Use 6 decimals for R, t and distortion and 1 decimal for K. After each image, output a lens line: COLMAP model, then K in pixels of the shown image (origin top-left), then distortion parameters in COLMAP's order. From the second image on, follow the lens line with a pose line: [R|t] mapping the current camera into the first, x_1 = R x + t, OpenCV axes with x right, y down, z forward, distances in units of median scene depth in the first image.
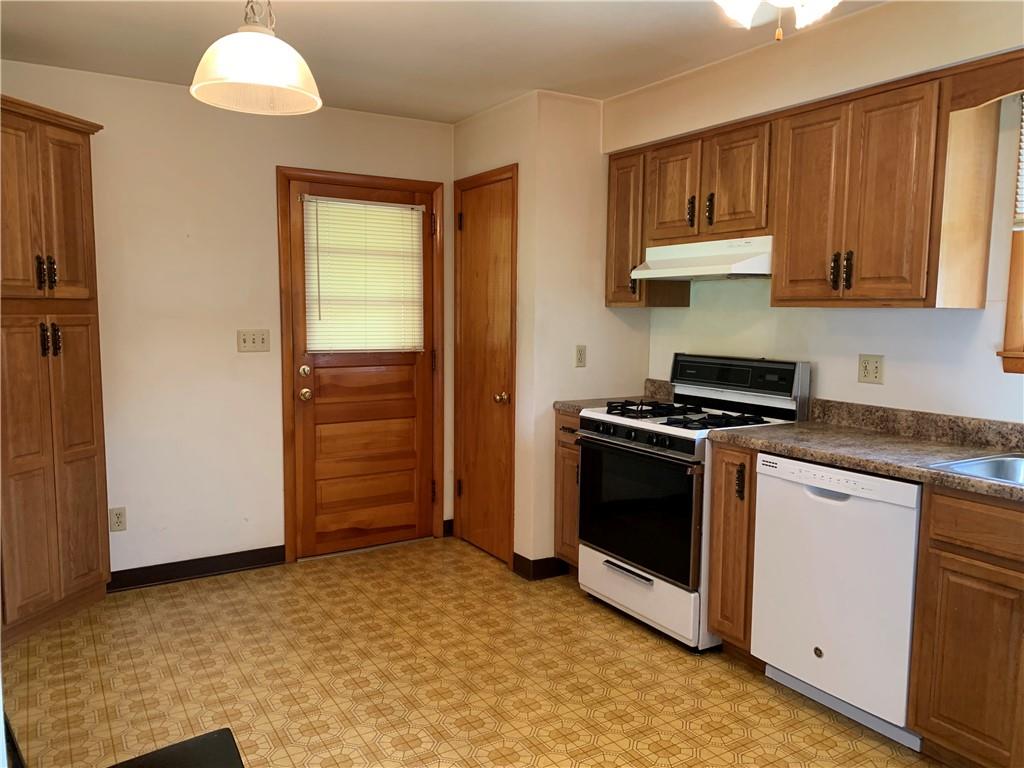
lens RADIAL K [[774.6, 0, 511.2], [0, 774.6, 398.6], [0, 0, 1]] dist [0.035323, -0.005408]
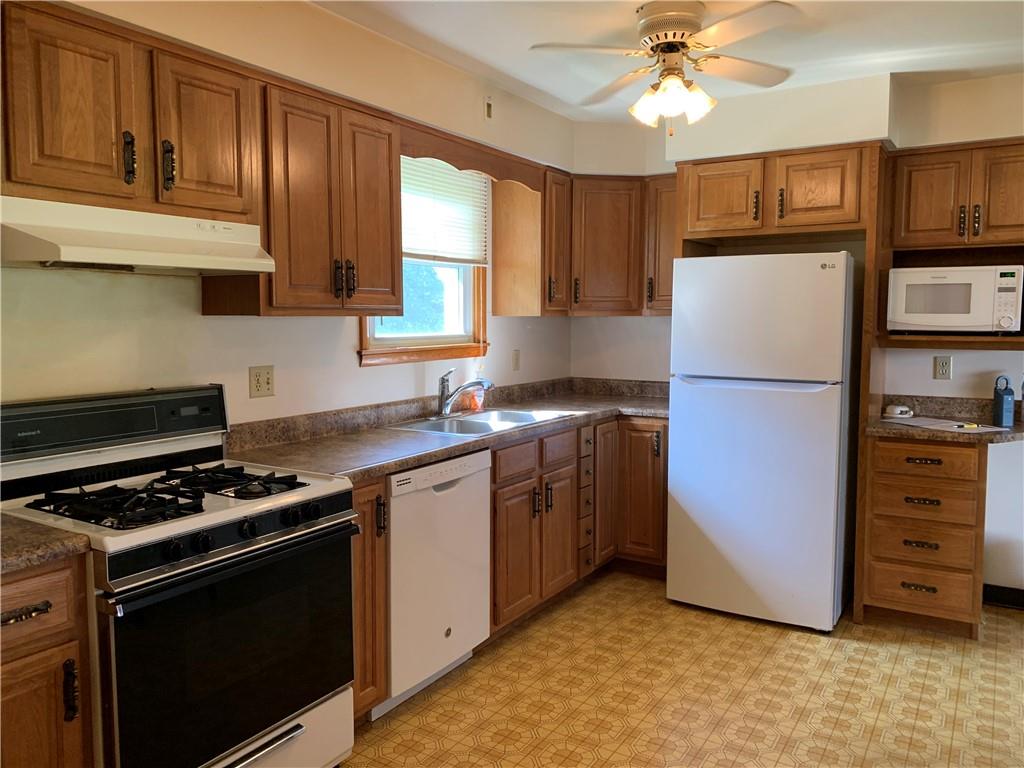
lens RADIAL K [[779.4, 0, 520.1], [0, 779.4, 374.8], [0, 0, 1]] dist [0.069038, -0.084695]
pose [[-0.454646, -0.081114, 0.886971, -0.466448], [0.096450, 0.985505, 0.139564, -0.135026], [-0.885435, 0.149001, -0.440232, 1.049582]]
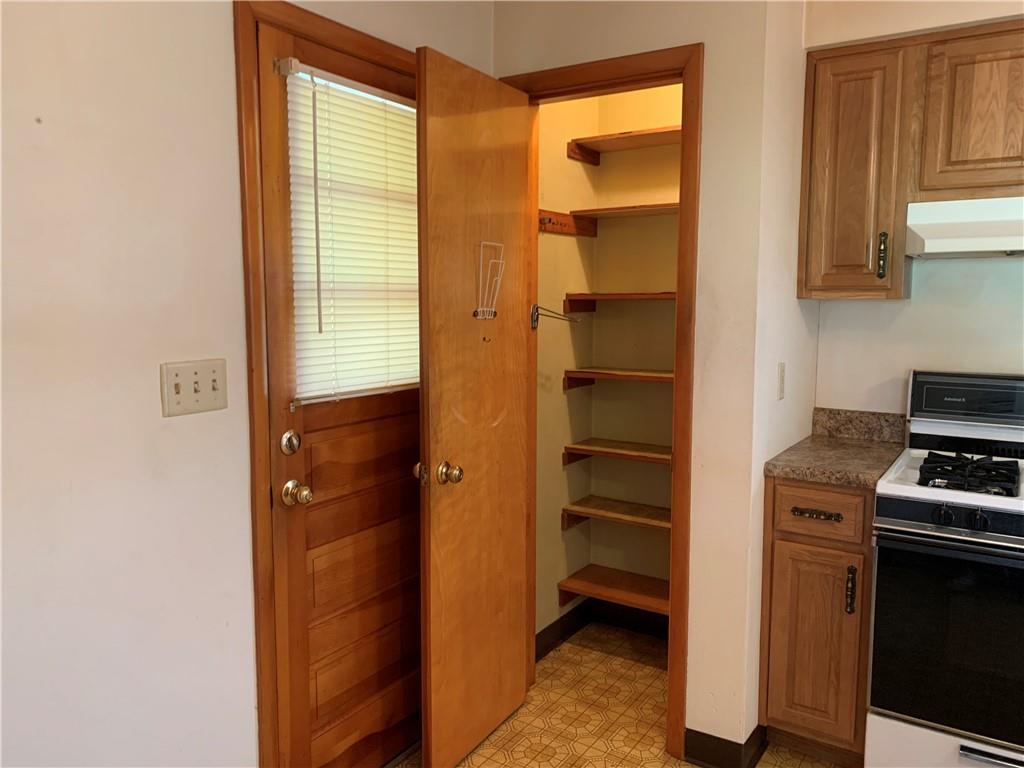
lens RADIAL K [[762.5, 0, 498.6], [0, 762.5, 382.6], [0, 0, 1]] dist [-0.046766, 0.028378]
pose [[0.913476, -0.052473, 0.403496, -0.410068], [0.054788, 0.998481, 0.005813, -0.082804], [-0.403188, 0.016797, 0.914963, 0.654715]]
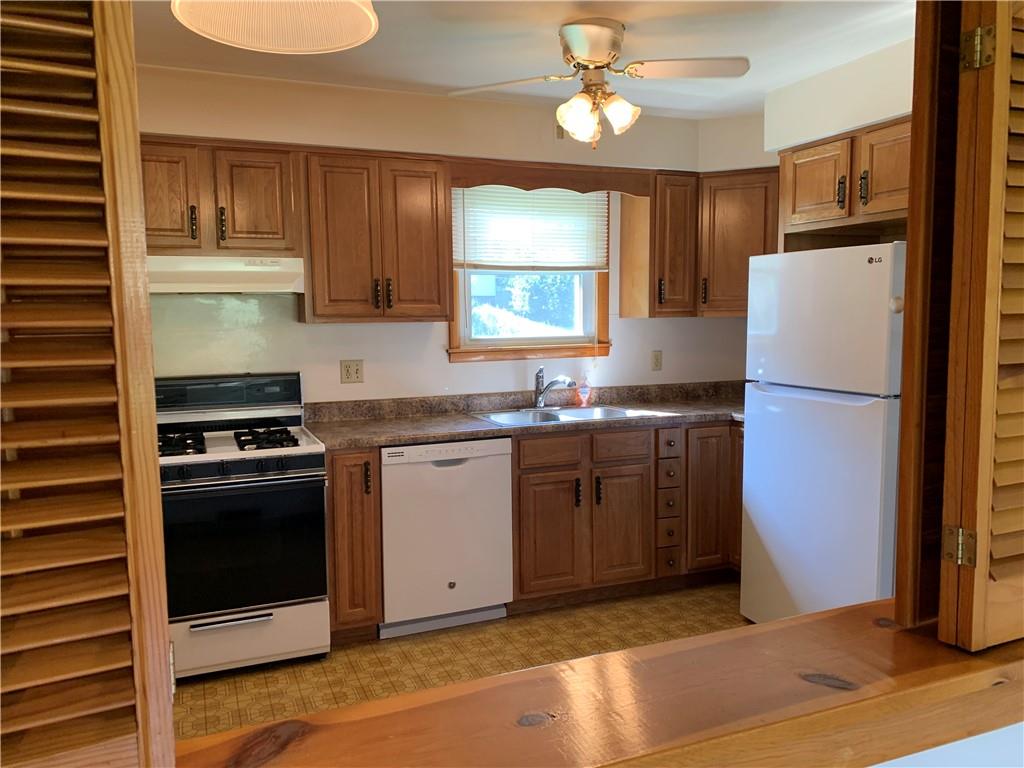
lens RADIAL K [[790.7, 0, 512.0], [0, 790.7, 384.0], [0, 0, 1]] dist [0.058731, -0.095132]
pose [[0.154996, -0.103985, 0.982427, -0.676485], [0.126900, 0.988302, 0.084586, -0.084613], [-0.979731, 0.111560, 0.166379, 0.503177]]
